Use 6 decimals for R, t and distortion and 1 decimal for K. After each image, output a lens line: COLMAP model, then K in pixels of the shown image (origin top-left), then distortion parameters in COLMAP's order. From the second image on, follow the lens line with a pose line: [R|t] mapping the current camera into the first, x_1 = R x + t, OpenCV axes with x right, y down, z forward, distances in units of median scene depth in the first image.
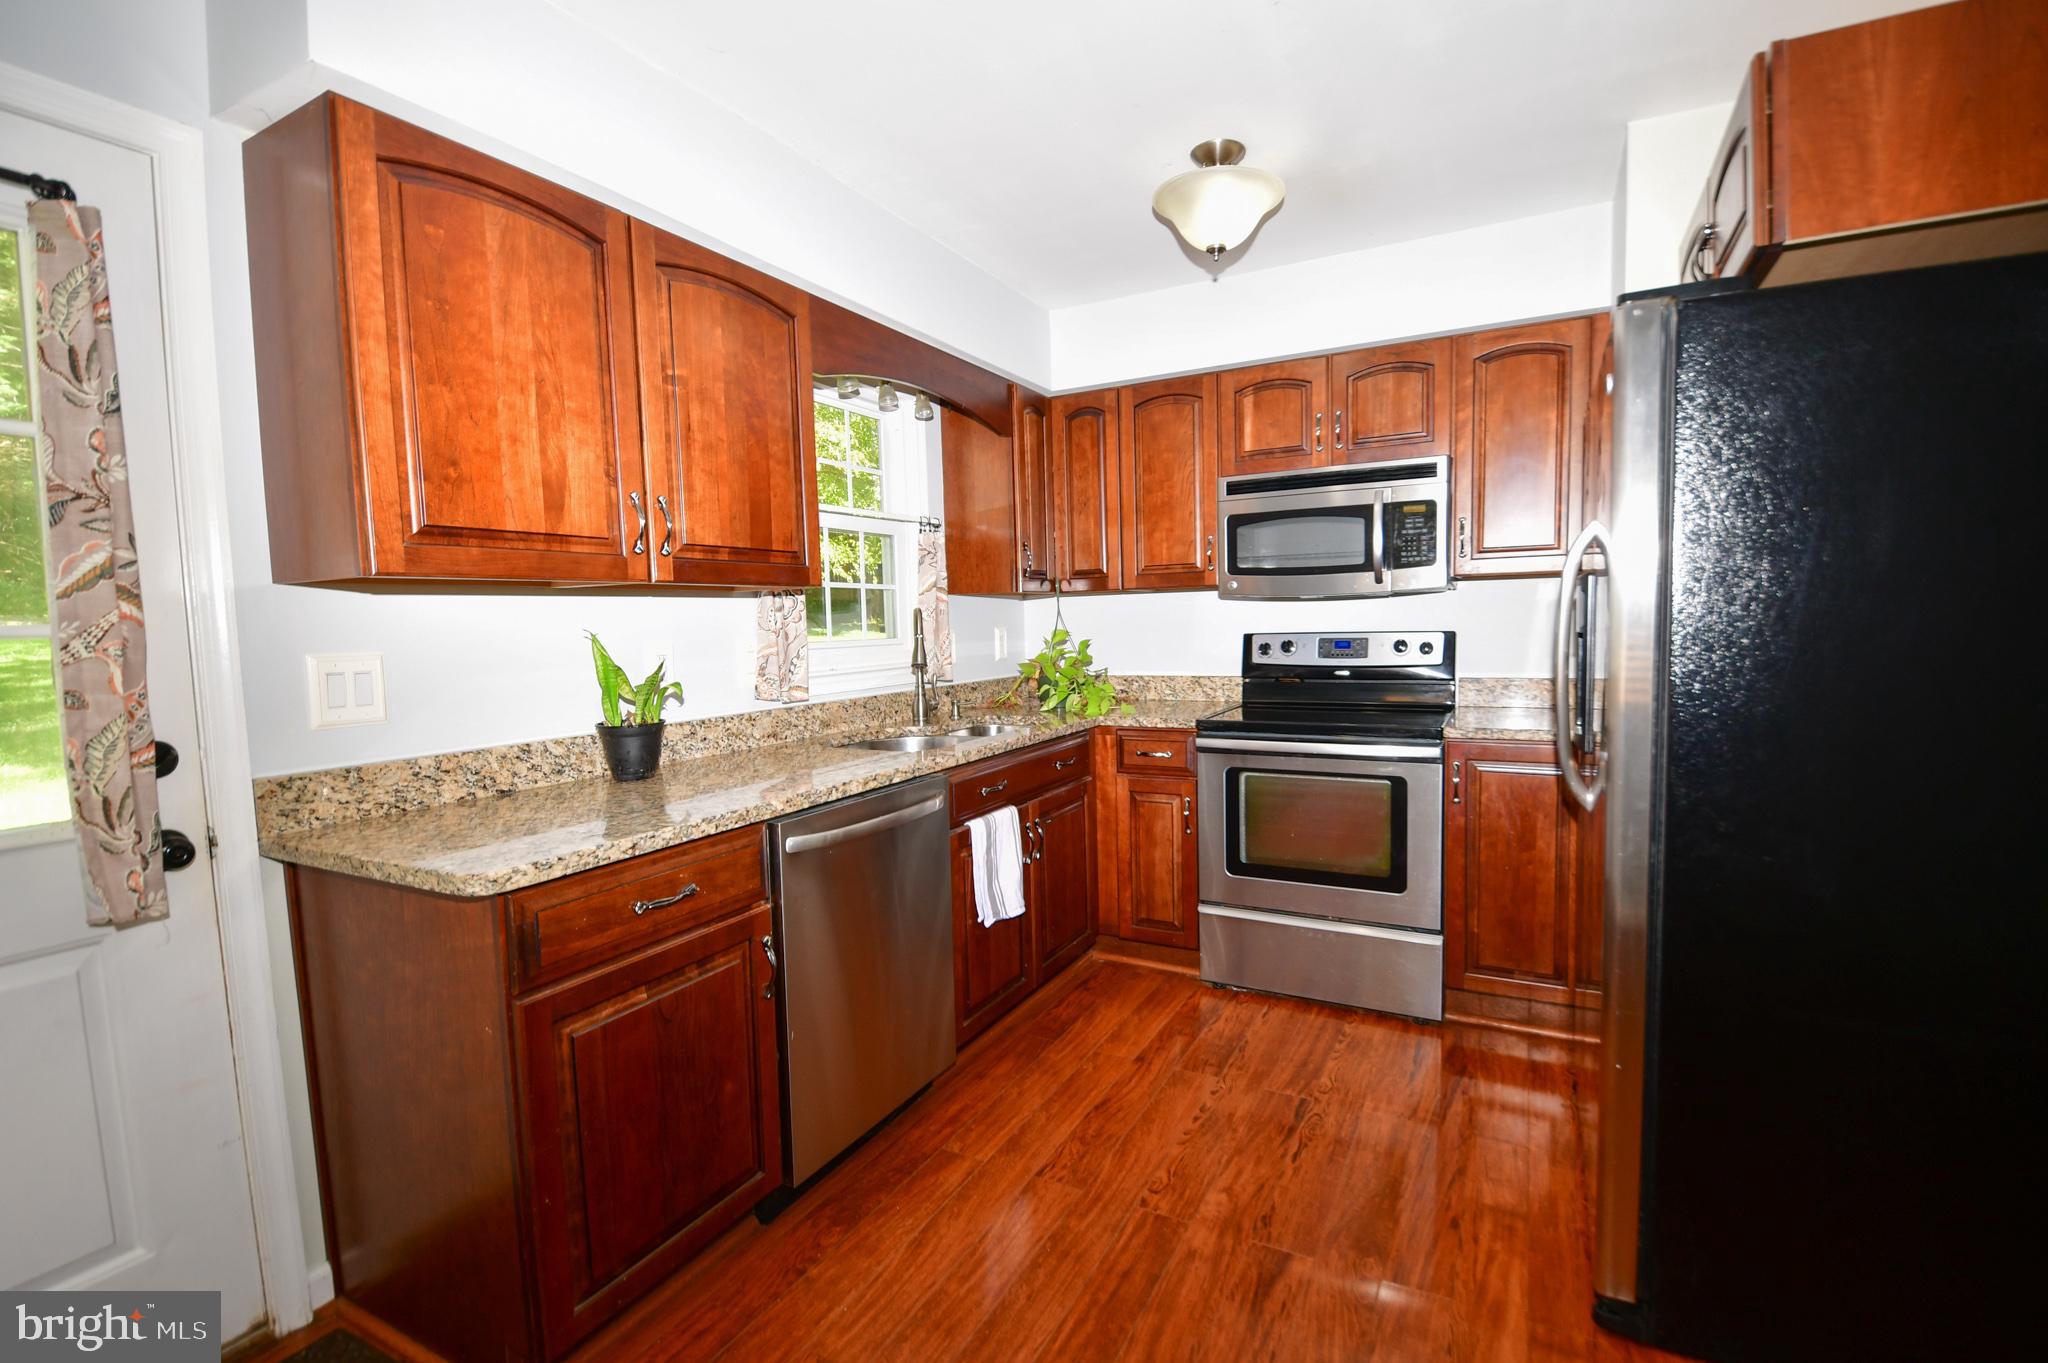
lens RADIAL K [[937.0, 0, 1092.0], [0, 937.0, 687.8], [0, 0, 1]] dist [0.003815, -0.011464]
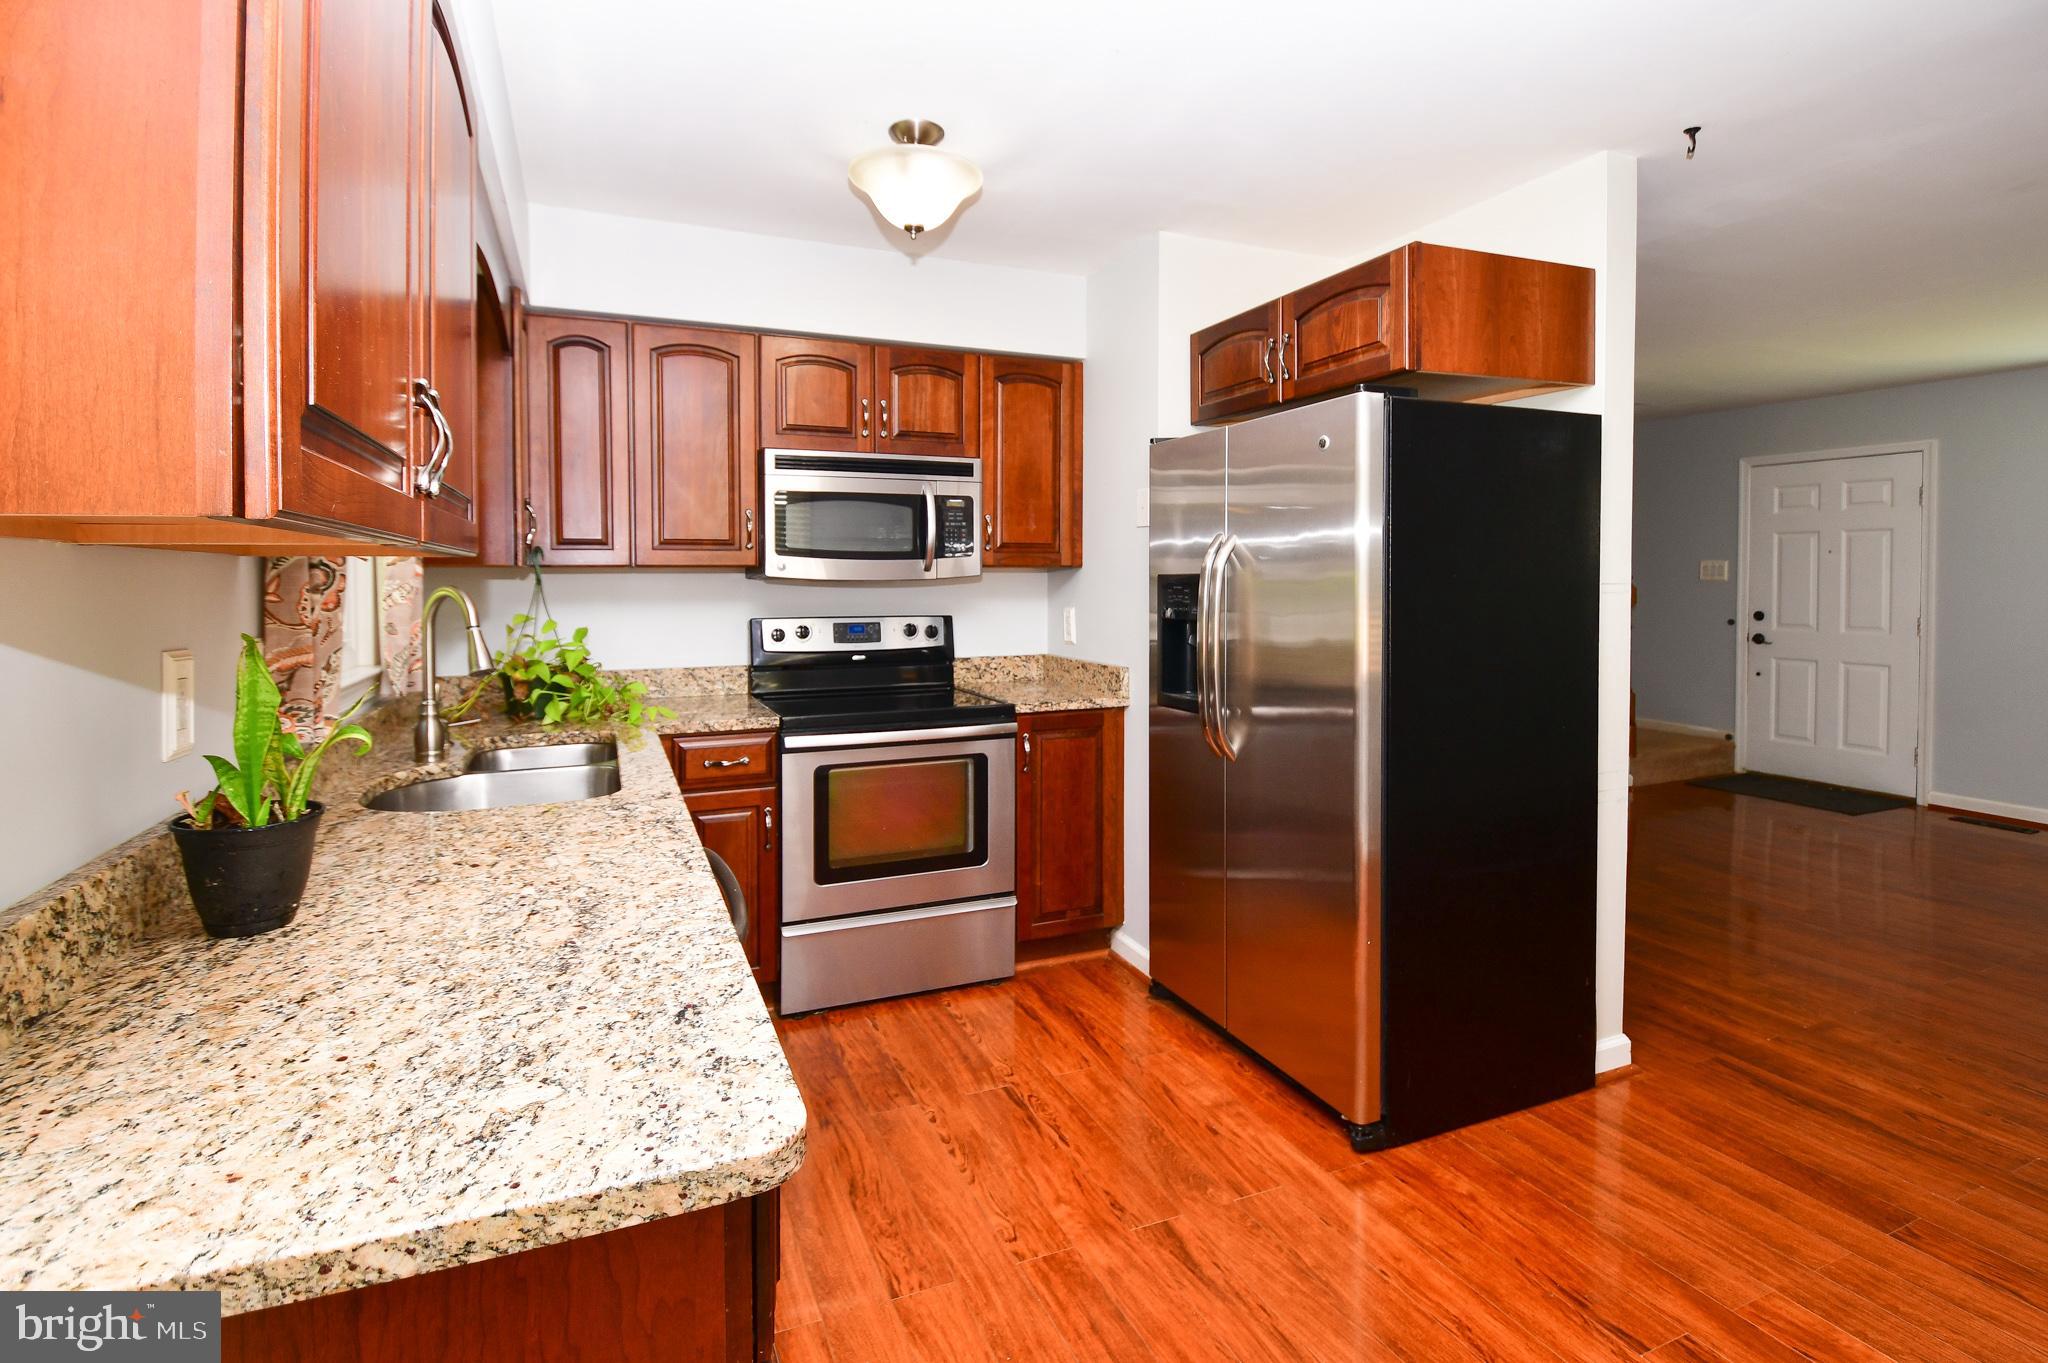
lens RADIAL K [[937.0, 0, 1004.9], [0, 937.0, 596.7], [0, 0, 1]] dist [0.003815, -0.011464]
pose [[0.658009, 0.008187, 0.752965, -0.446912], [0.046861, 0.997558, -0.051797, -0.025673], [-0.751550, 0.069368, 0.656019, 0.263404]]
